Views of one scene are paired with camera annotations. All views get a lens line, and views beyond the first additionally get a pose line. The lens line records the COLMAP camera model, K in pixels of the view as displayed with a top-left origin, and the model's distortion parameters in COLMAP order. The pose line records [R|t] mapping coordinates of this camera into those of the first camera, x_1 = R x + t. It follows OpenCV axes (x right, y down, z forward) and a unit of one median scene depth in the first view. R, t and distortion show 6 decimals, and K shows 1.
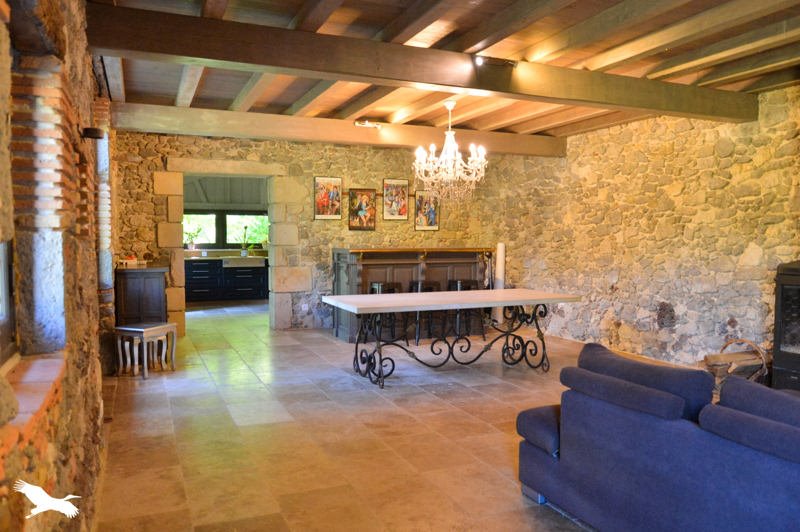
lens RADIAL K [[623.6, 0, 398.6], [0, 623.6, 266.6], [0, 0, 1]] dist [-0.002993, -0.000397]
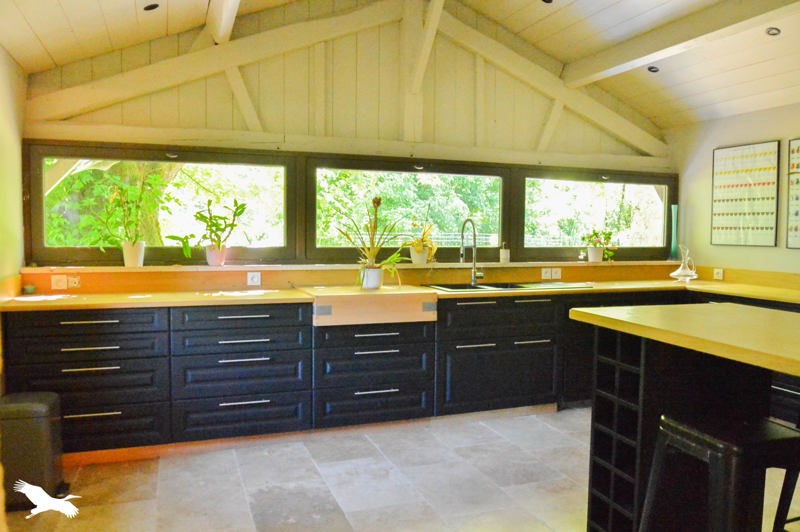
lens RADIAL K [[623.6, 0, 401.1], [0, 623.6, 266.1], [0, 0, 1]] dist [-0.002993, -0.000397]
pose [[0.997855, 0.001077, -0.065449, -0.208651], [-0.000786, 0.999990, 0.004467, -0.028803], [0.065453, -0.004406, 0.997846, 0.663457]]
